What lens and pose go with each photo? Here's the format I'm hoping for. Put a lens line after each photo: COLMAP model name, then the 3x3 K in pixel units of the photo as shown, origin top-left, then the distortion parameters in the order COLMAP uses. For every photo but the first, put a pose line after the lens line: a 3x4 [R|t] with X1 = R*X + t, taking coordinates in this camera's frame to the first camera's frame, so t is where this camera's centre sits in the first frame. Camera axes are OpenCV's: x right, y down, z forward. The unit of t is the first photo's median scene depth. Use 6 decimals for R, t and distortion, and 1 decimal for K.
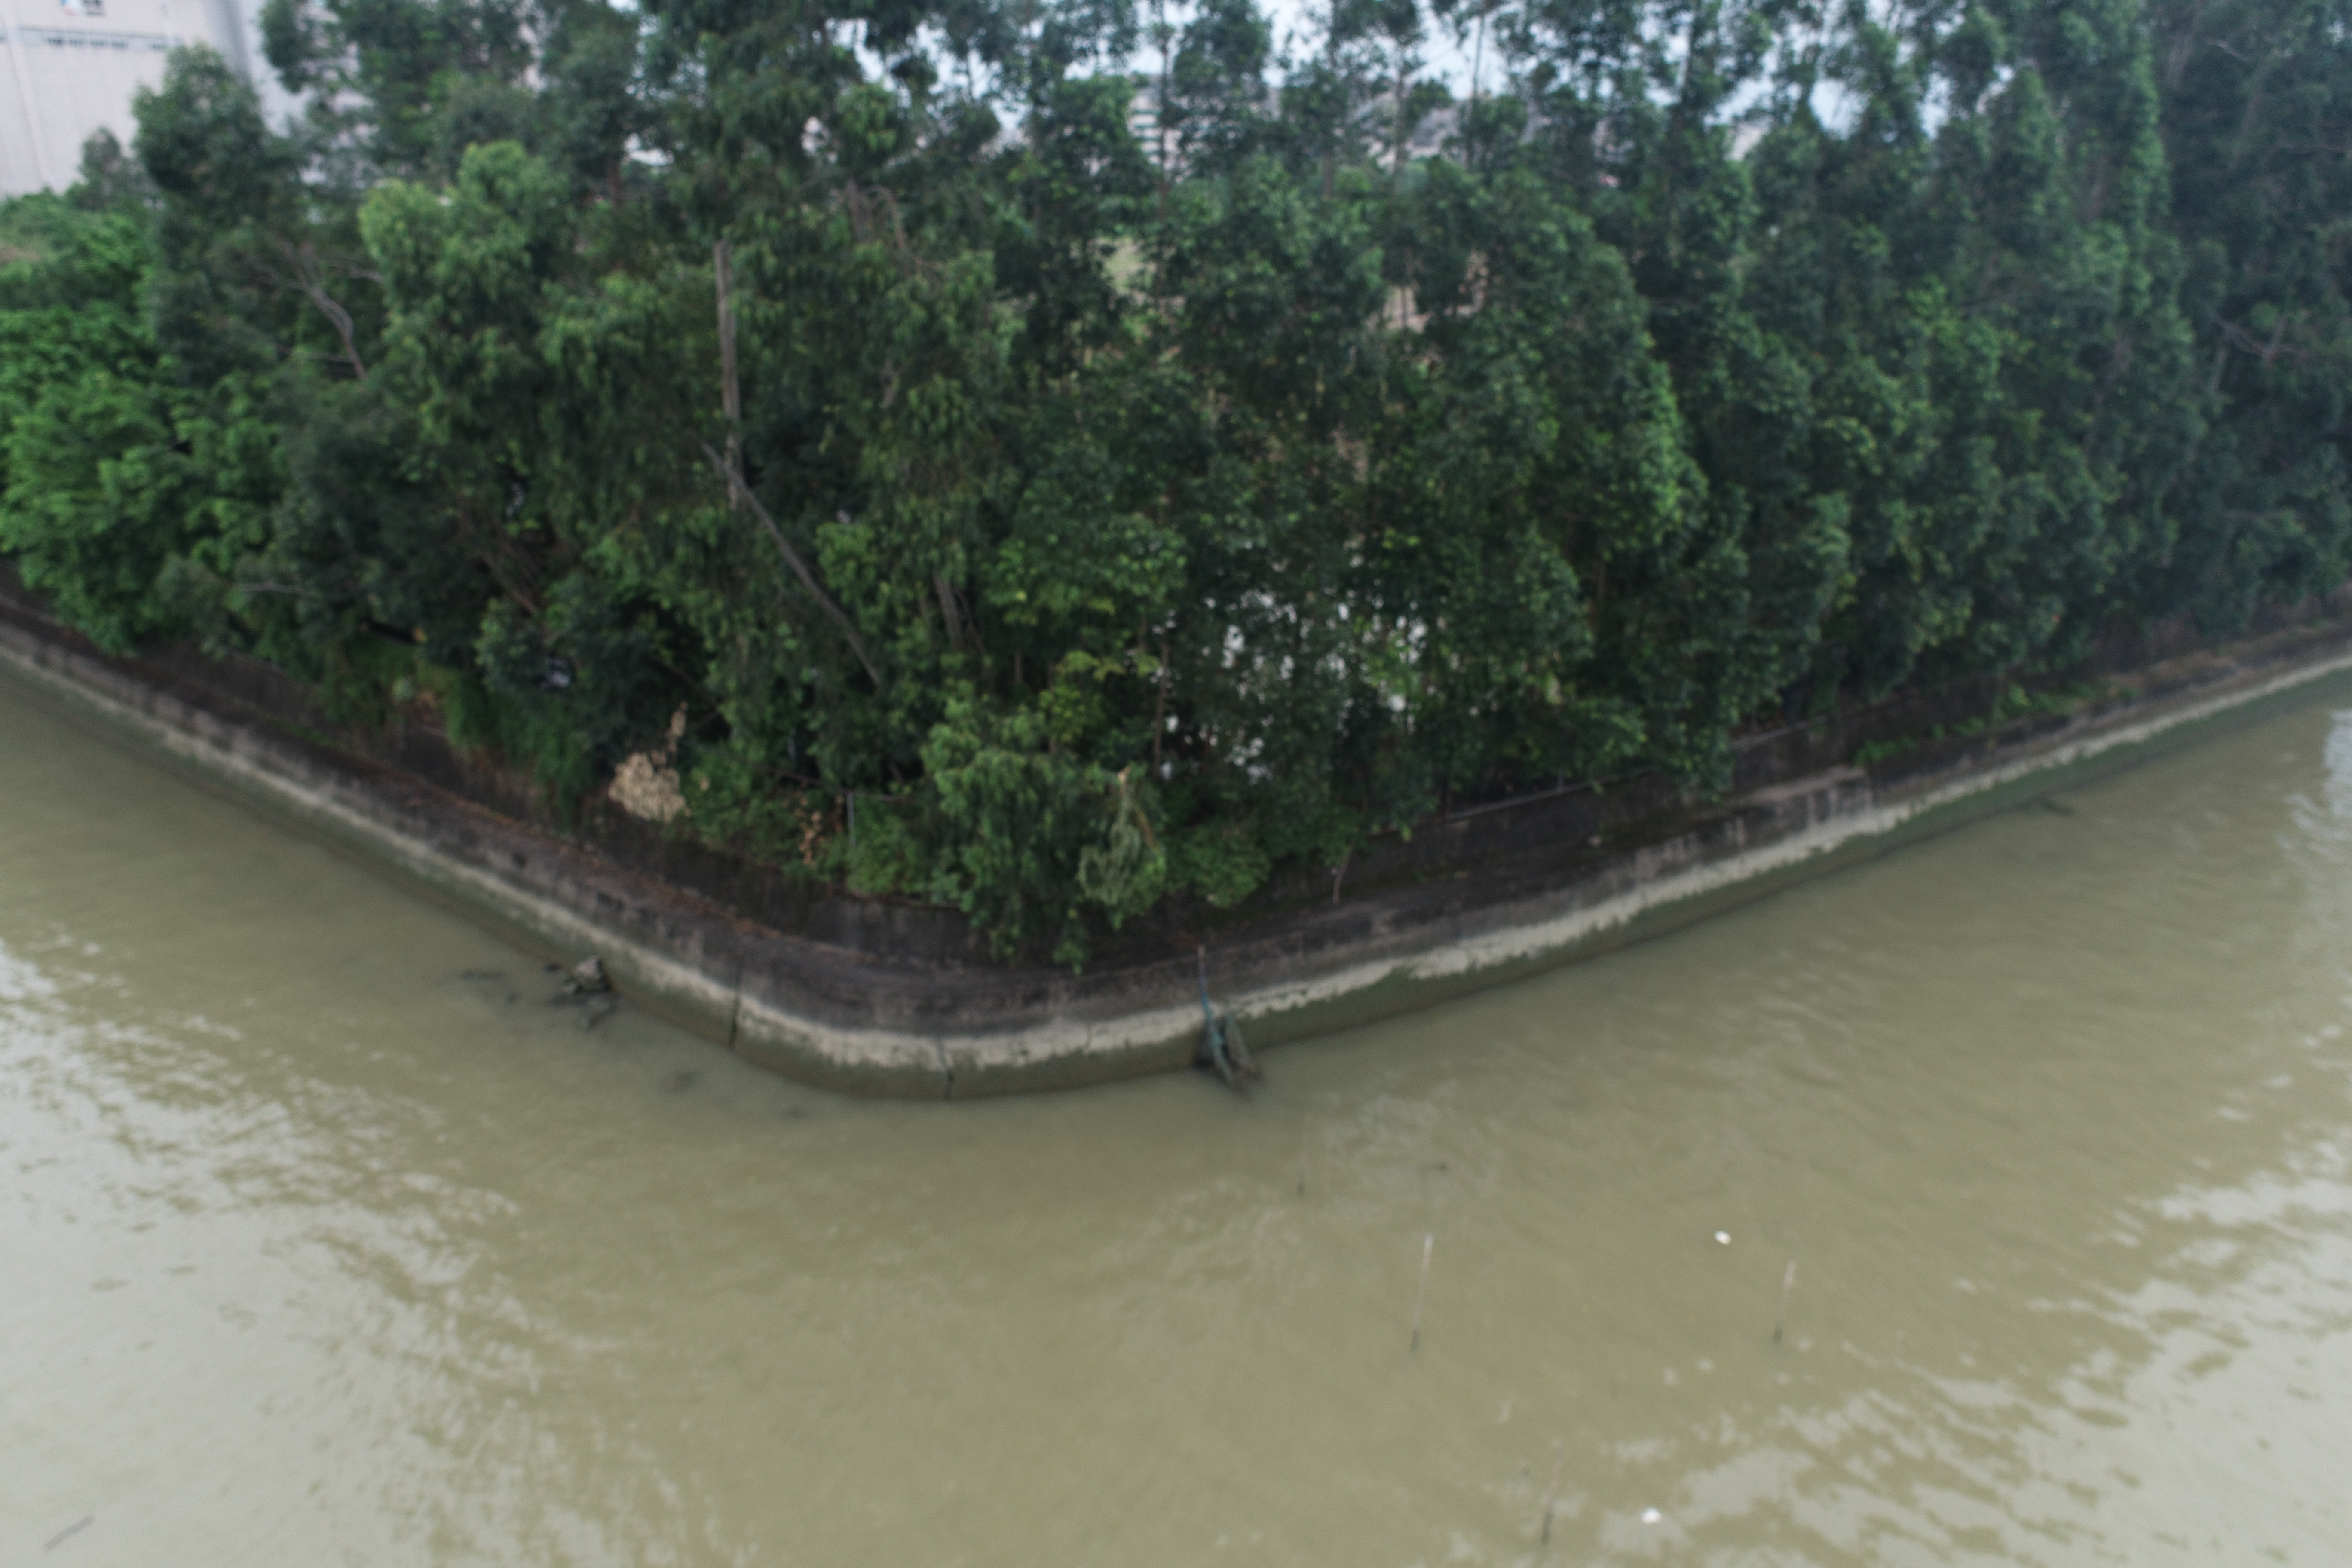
lens RADIAL K [[1594.4, 0, 1173.3], [0, 1594.4, 786.3], [0, 0, 1]] dist [-0.013394, 0.008302]
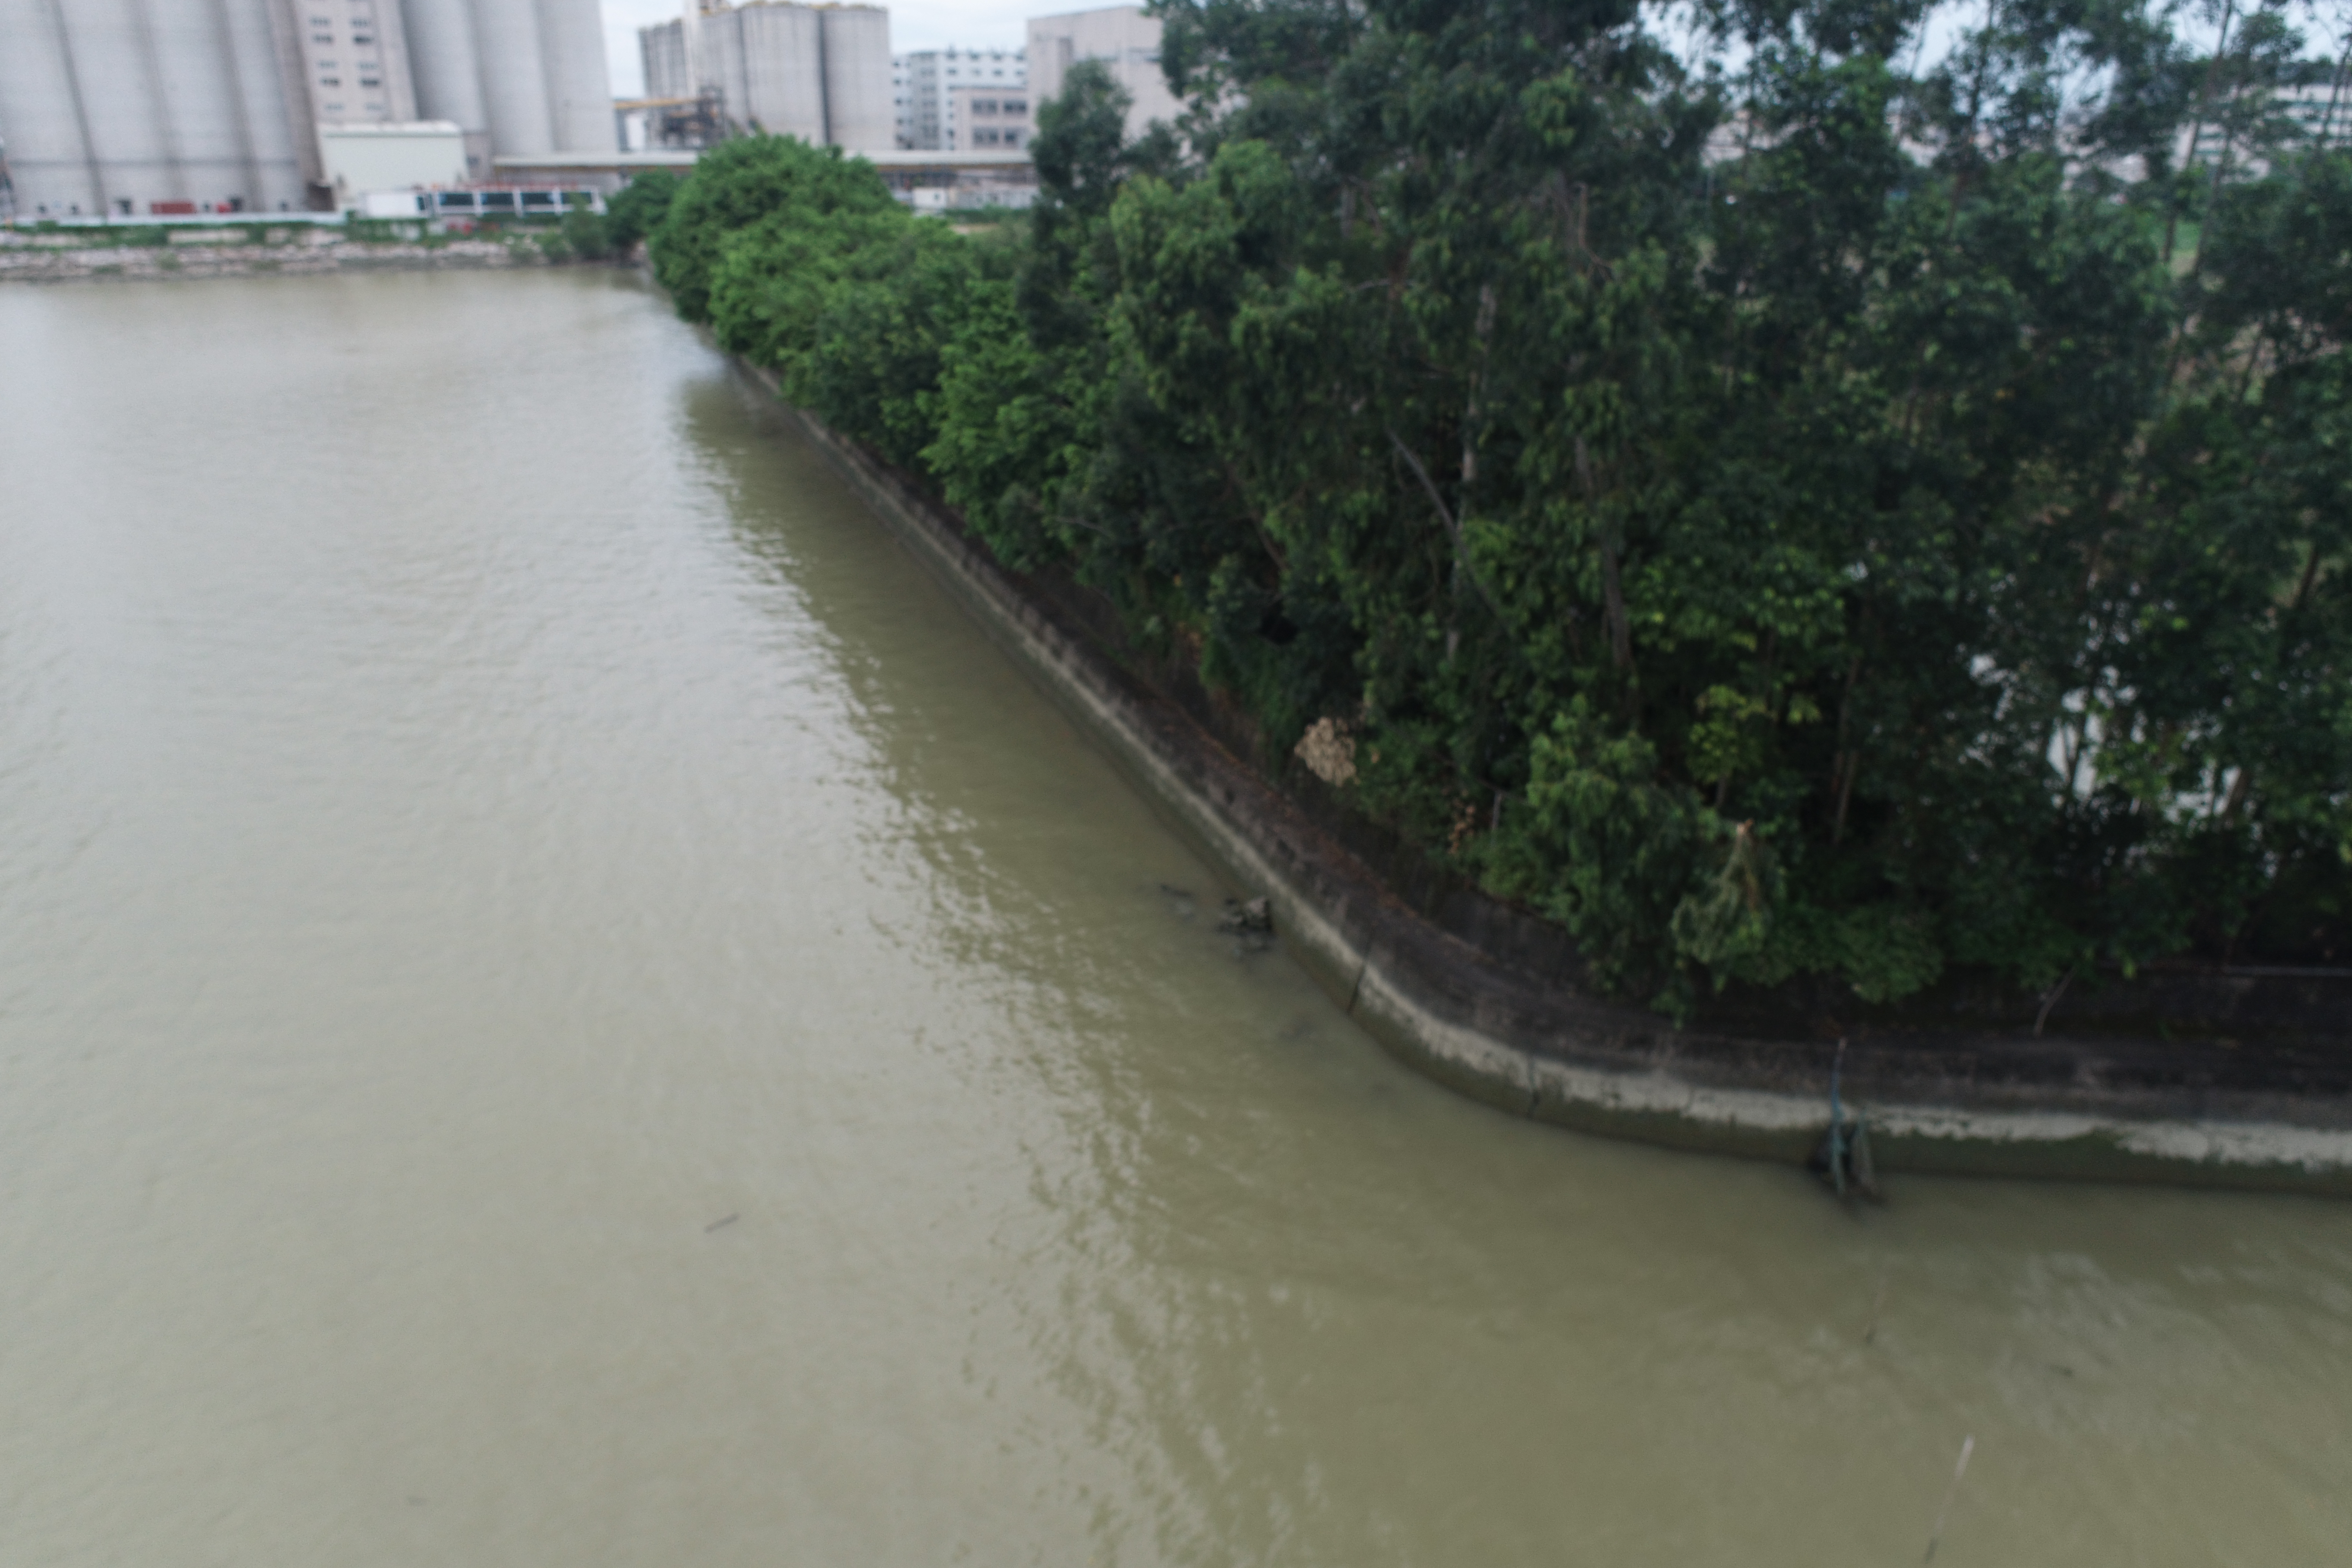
lens RADIAL K [[1594.4, 0, 1173.1], [0, 1594.4, 779.0], [0, 0, 1]] dist [-0.013394, 0.008302]
pose [[0.843169, 0.190297, -0.502845, 0.120942], [-0.191797, 0.980194, 0.049340, -0.013698], [0.502274, 0.054843, 0.862967, 0.036703]]
